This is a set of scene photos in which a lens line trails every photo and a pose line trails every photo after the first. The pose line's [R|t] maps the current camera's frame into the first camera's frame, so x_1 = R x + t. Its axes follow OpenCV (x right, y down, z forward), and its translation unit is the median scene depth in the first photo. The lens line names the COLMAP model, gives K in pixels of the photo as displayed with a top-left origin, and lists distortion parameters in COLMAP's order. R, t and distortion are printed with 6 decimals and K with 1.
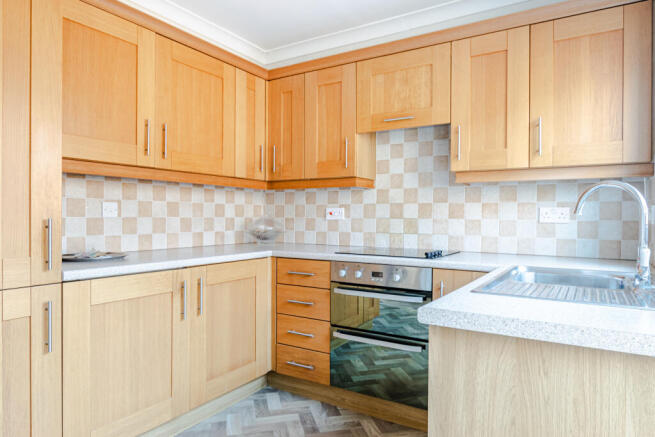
lens RADIAL K [[418.7, 0, 327.5], [0, 418.7, 218.5], [0, 0, 1]] dist [-0.000009, 0.000880]
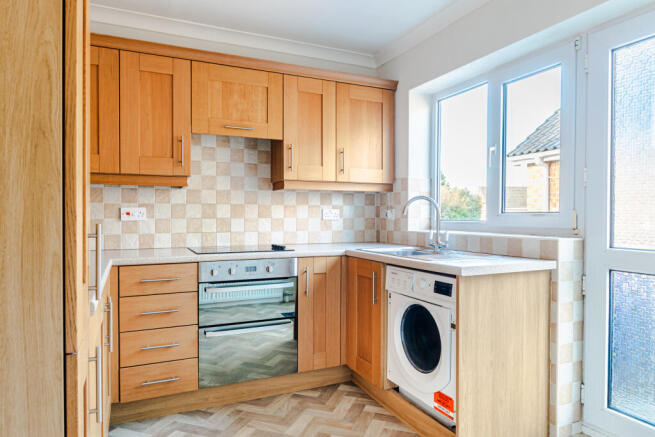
lens RADIAL K [[418.7, 0, 327.5], [0, 418.7, 218.5], [0, 0, 1]] dist [-0.000009, 0.000880]
pose [[0.550121, -0.010489, 0.835019, -0.614572], [0.011165, 0.999924, 0.005204, -0.001966], [-0.835010, 0.006460, 0.550197, 0.198110]]
